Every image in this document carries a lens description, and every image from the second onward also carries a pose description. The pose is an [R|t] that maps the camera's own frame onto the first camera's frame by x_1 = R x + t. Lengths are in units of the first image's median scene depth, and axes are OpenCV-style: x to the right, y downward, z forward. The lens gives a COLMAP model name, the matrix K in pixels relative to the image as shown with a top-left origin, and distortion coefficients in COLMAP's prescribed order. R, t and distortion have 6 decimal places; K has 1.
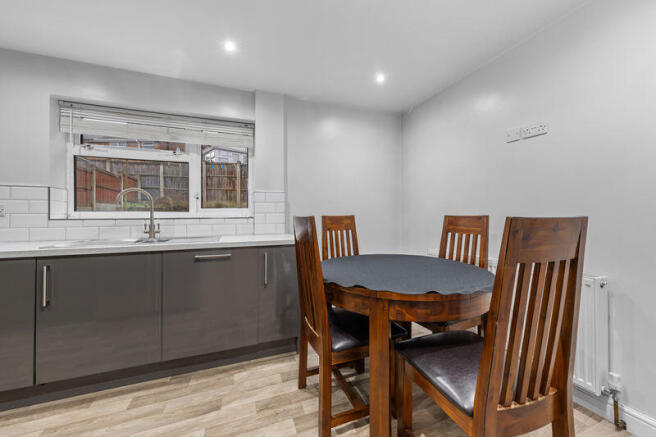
lens RADIAL K [[256.6, 0, 333.0], [0, 256.6, 214.3], [0, 0, 1]] dist [0.010191, -0.000158]
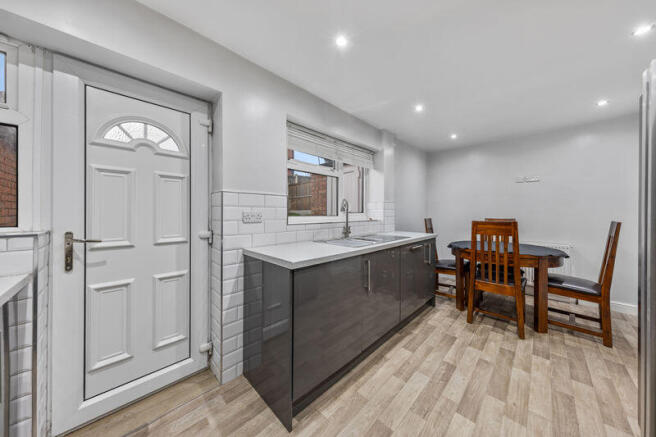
lens RADIAL K [[218.6, 0, 330.2], [0, 218.6, 212.9], [0, 0, 1]] dist [0.000862, -0.000011]
pose [[0.908027, -0.001950, 0.418906, -1.077135], [0.005836, 0.999951, -0.007997, -0.017808], [-0.418870, 0.009706, 0.907994, 0.043397]]
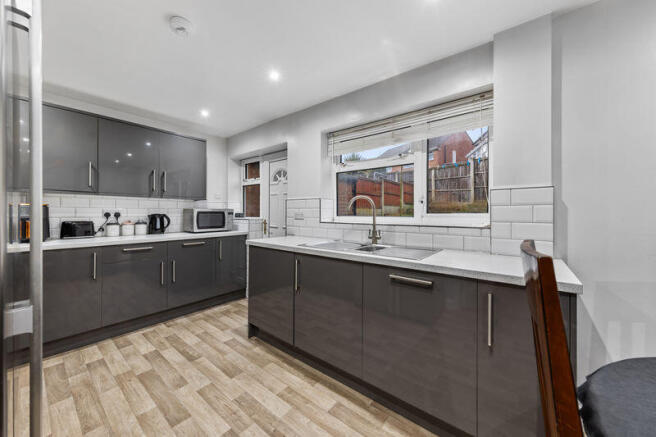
lens RADIAL K [[244.1, 0, 329.1], [0, 244.1, 210.4], [0, 0, 1]] dist [0.003291, -0.000033]
pose [[0.501004, -0.004199, -0.865435, 0.034080], [-0.003718, 0.999969, -0.007004, -0.027140], [0.865437, 0.006727, 0.500973, 0.317947]]
